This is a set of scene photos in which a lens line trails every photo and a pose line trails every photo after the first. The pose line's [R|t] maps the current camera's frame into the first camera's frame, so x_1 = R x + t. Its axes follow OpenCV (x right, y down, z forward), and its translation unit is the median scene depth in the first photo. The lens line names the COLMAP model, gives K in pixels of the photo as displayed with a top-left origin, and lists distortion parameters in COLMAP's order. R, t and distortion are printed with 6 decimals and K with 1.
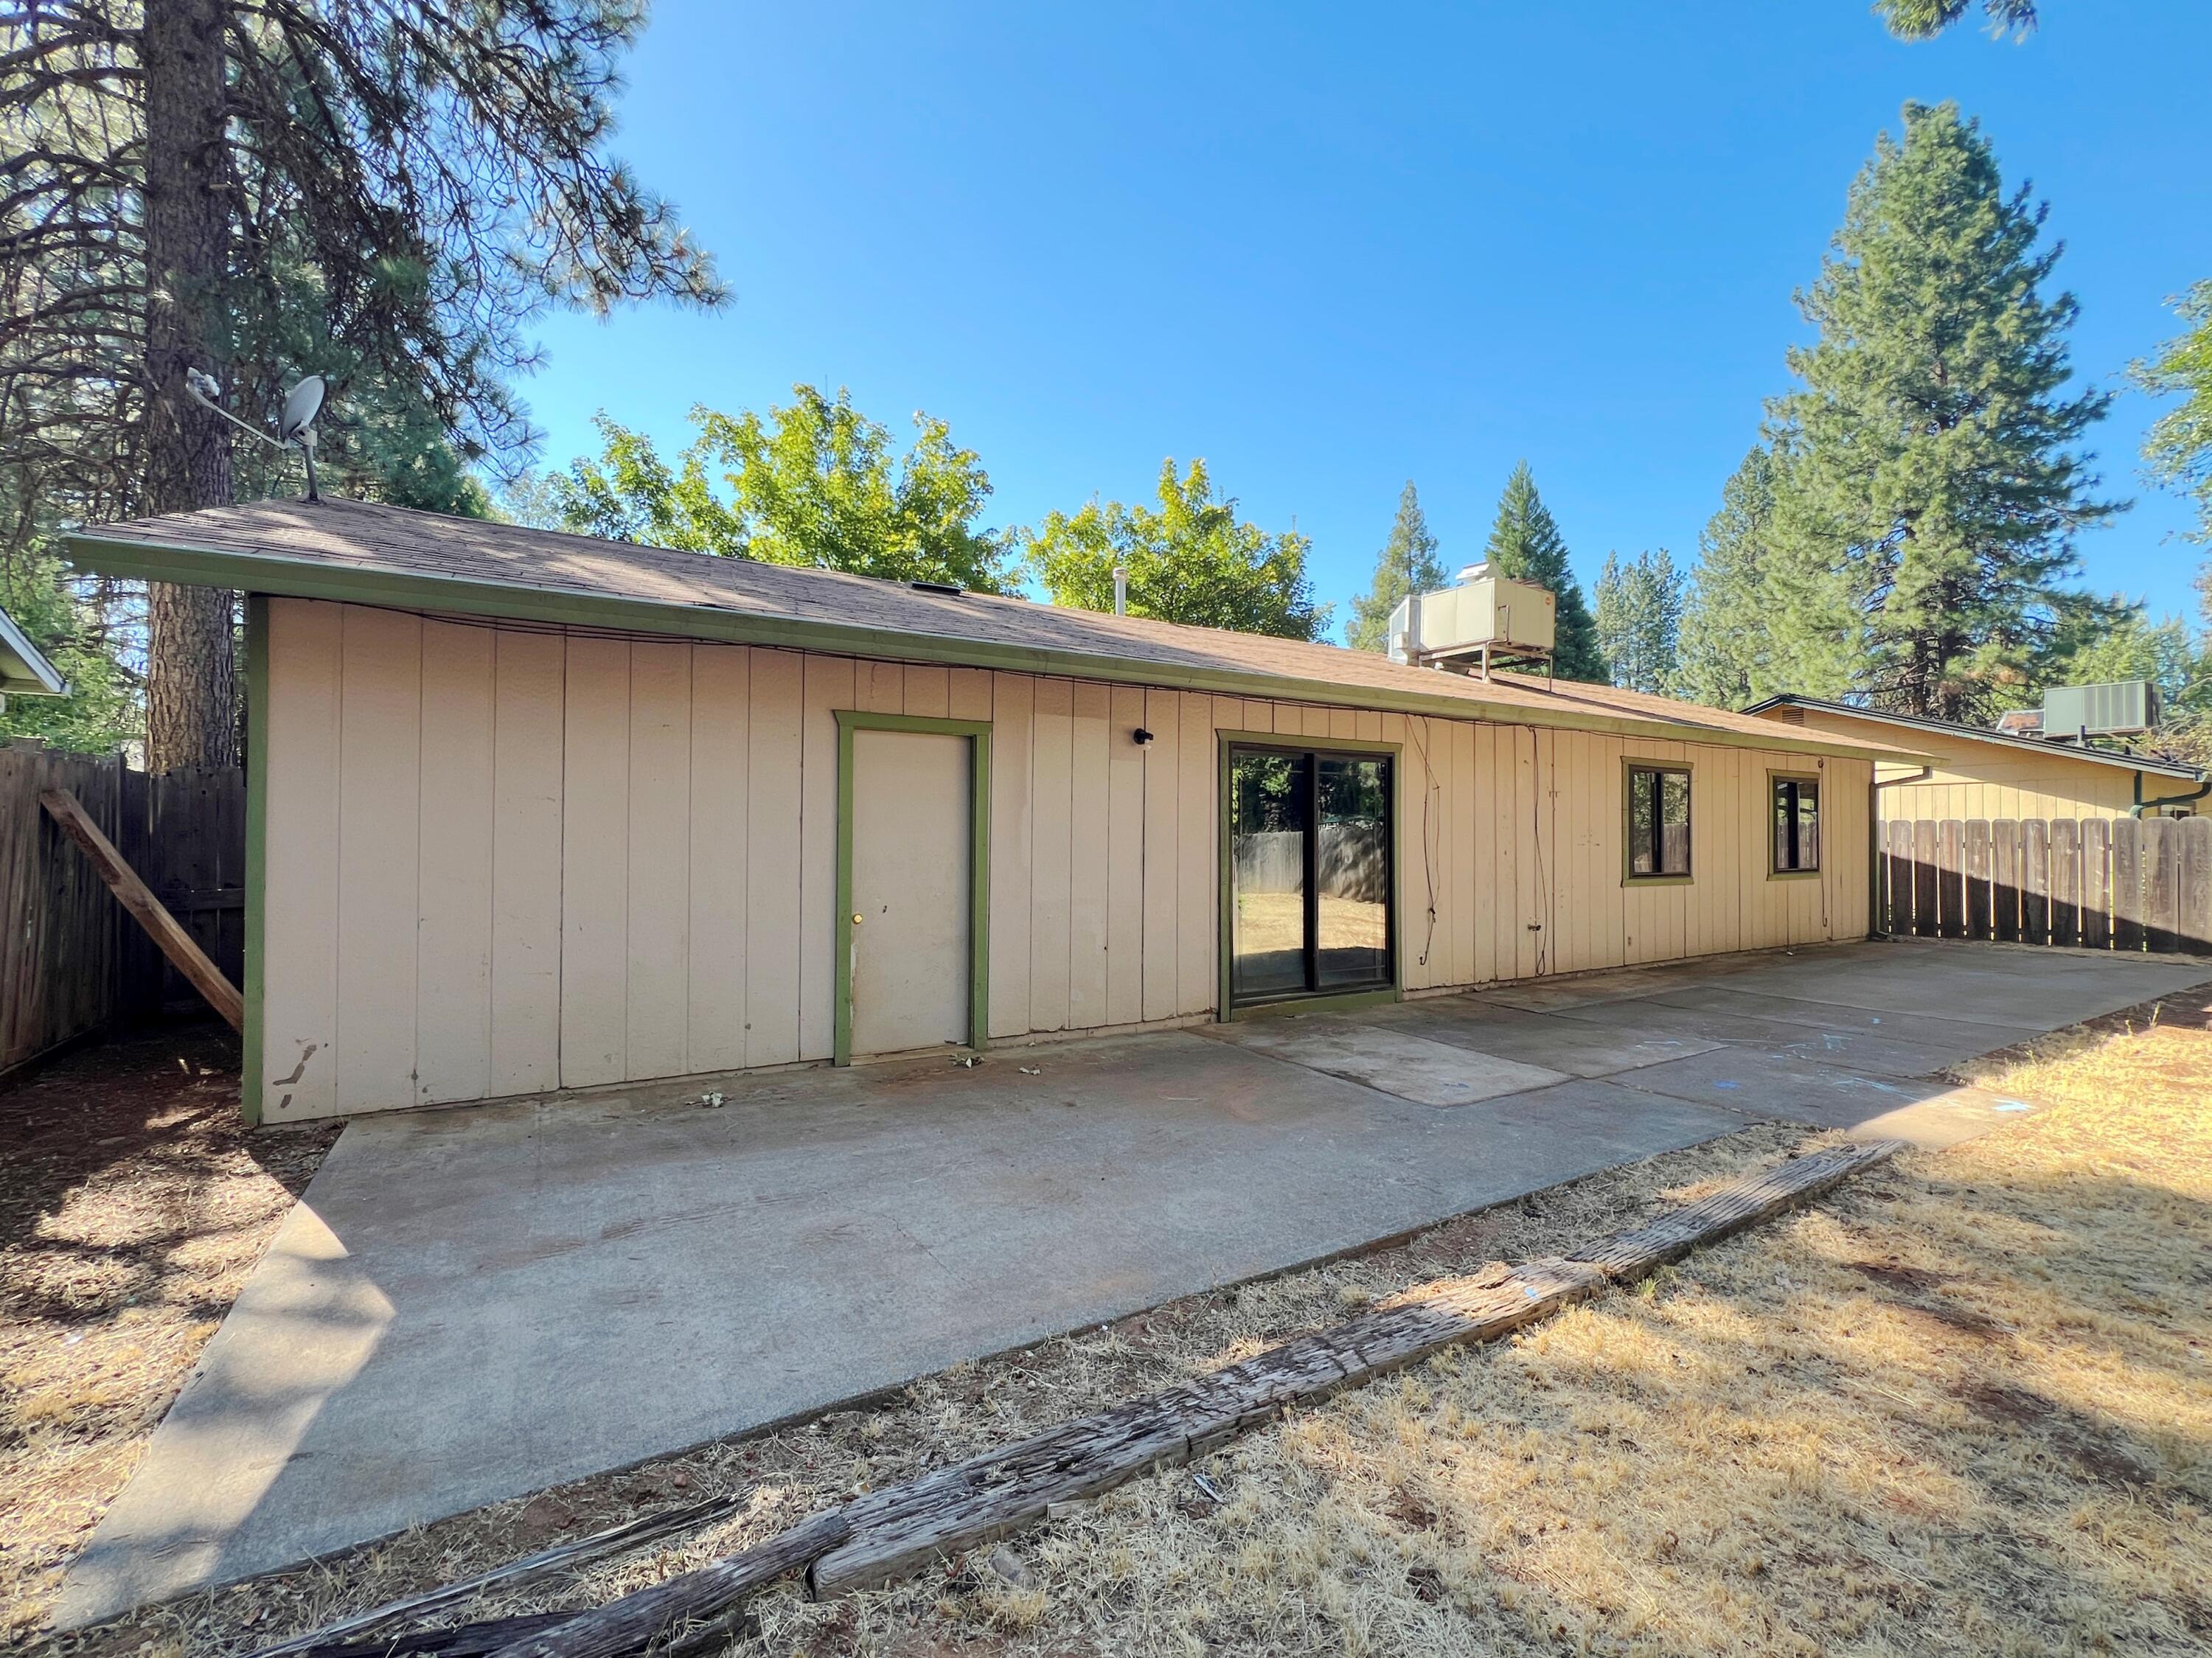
lens RADIAL K [[914.0, 0, 1092.7], [0, 914.0, 827.5], [0, 0, 1]] dist [0.000196, 0.000101]
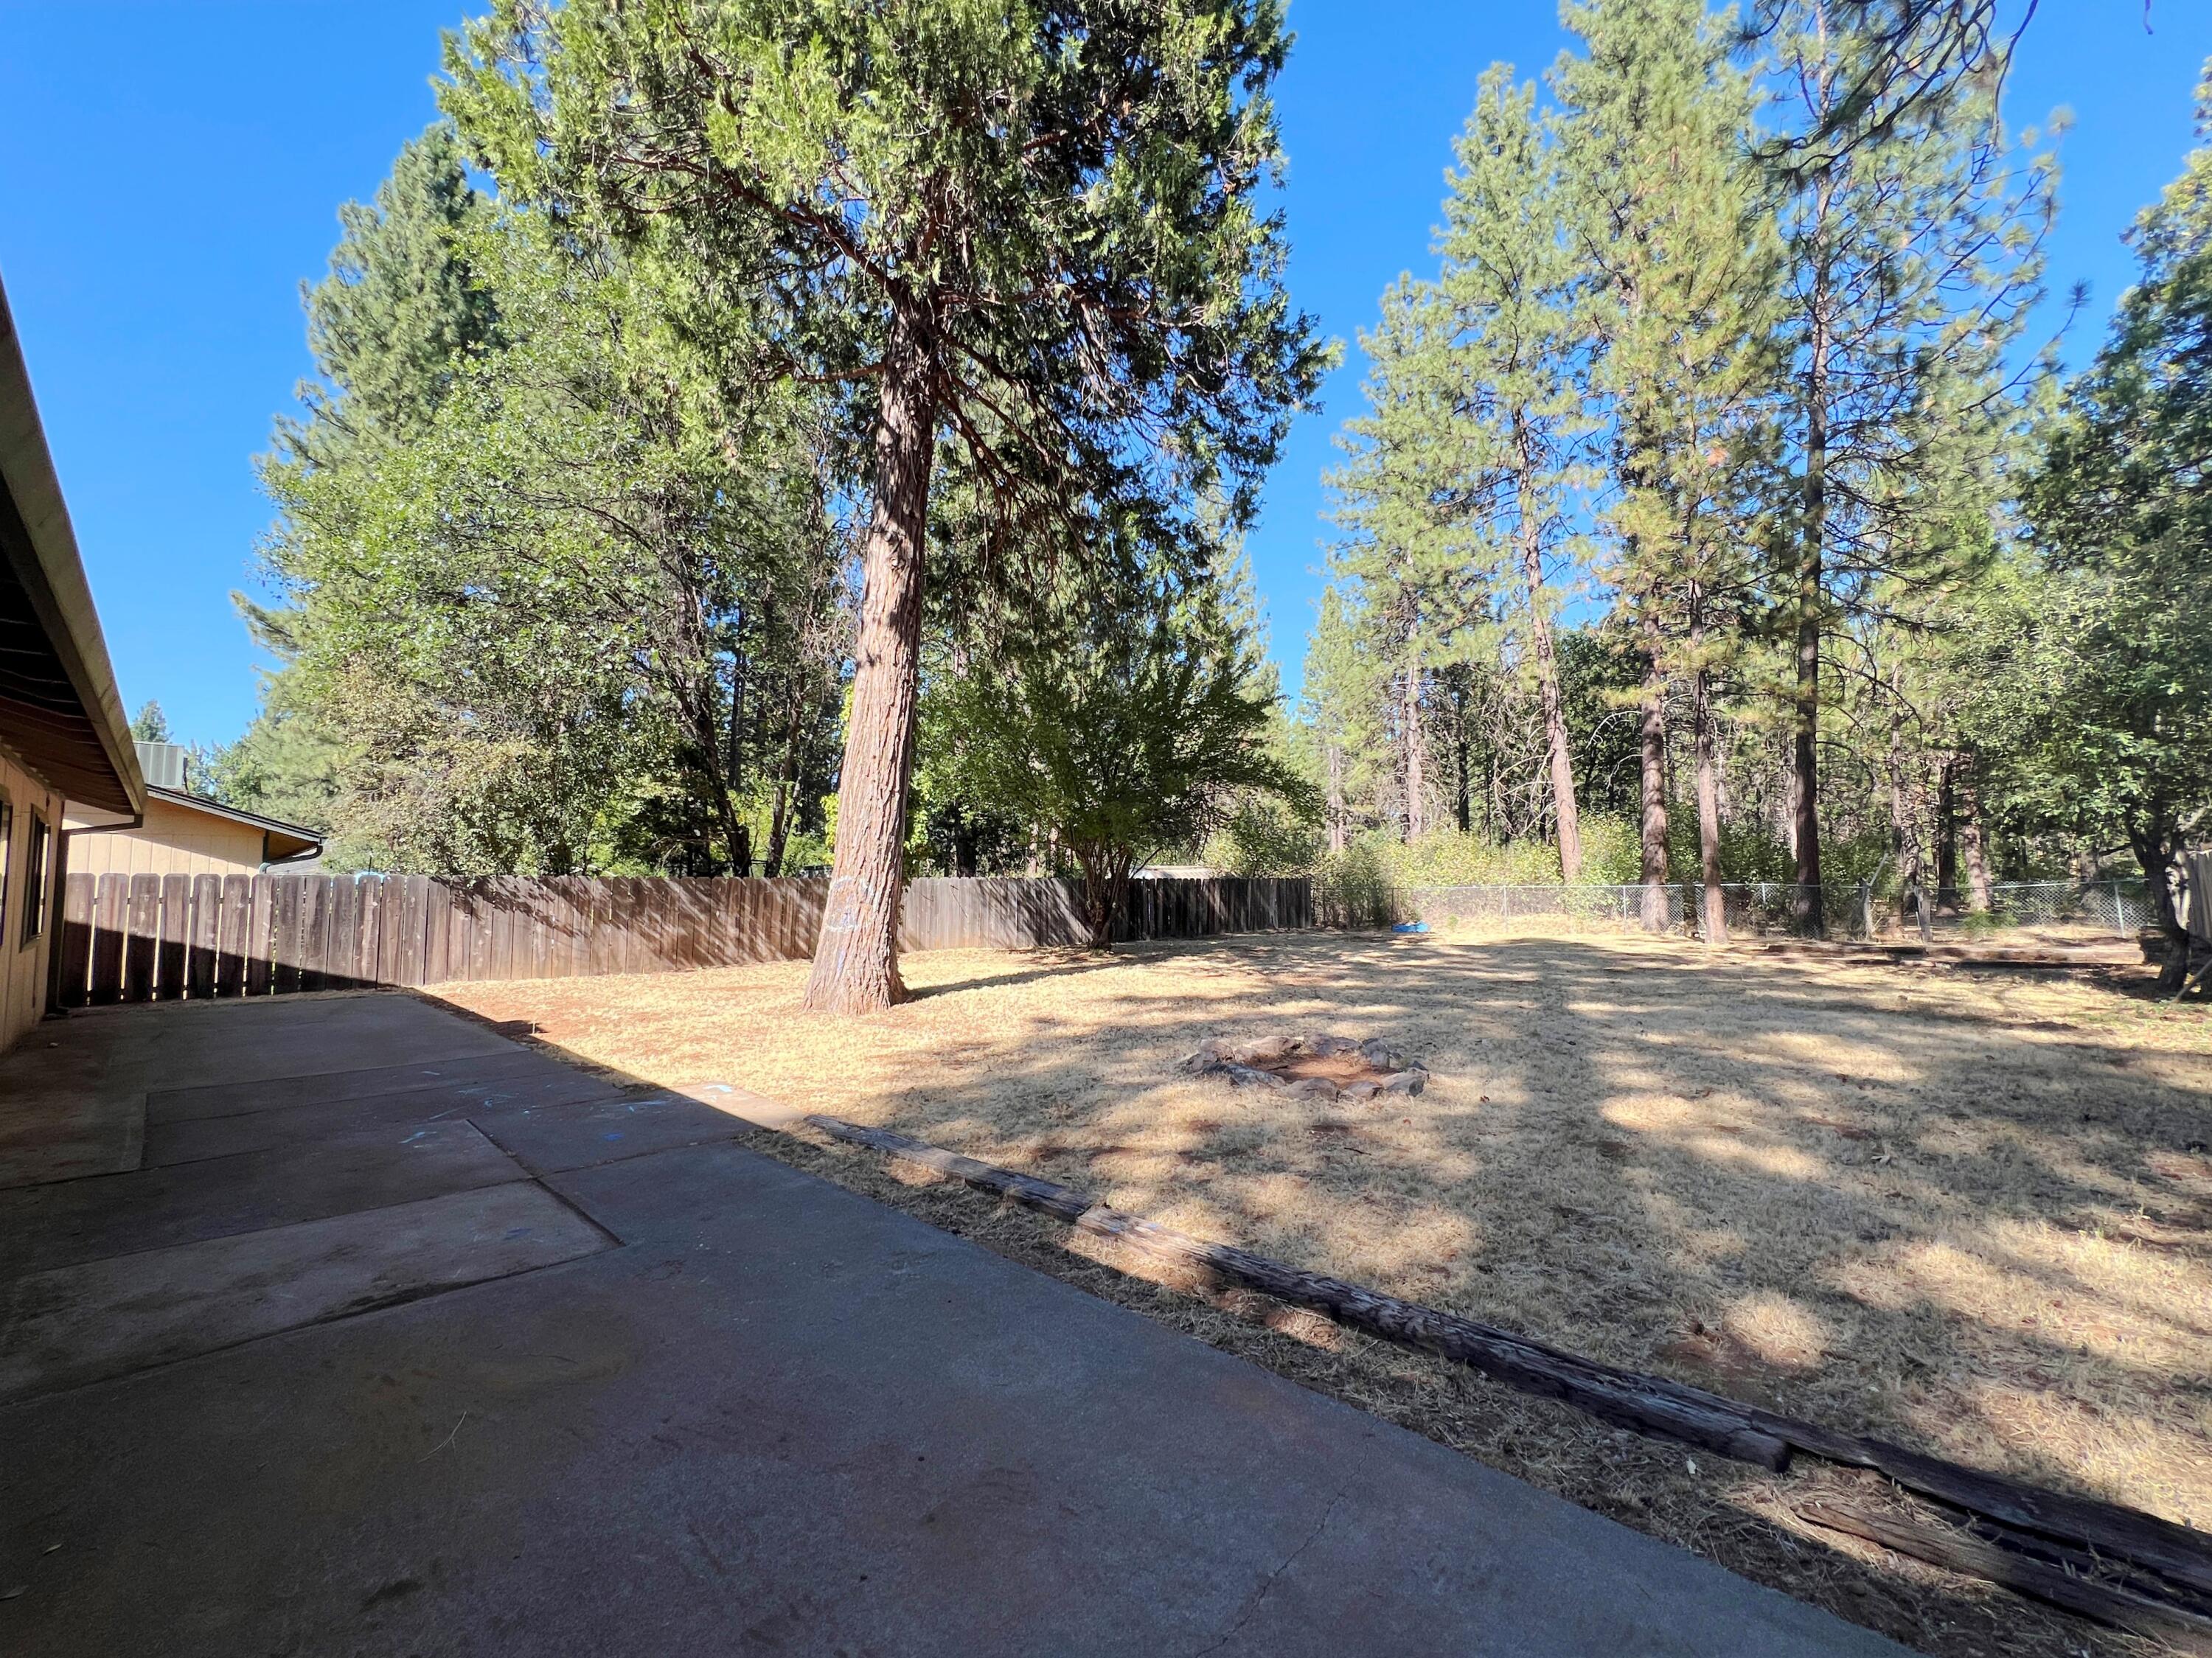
lens RADIAL K [[905.9, 0, 1093.6], [0, 905.9, 827.8], [0, 0, 1]] dist [0.000339, 0.000435]
pose [[-0.230540, 0.062904, 0.971028, -0.181185], [-0.006431, 0.997788, -0.066164, -0.000303], [-0.973042, -0.021498, -0.229625, 0.294689]]
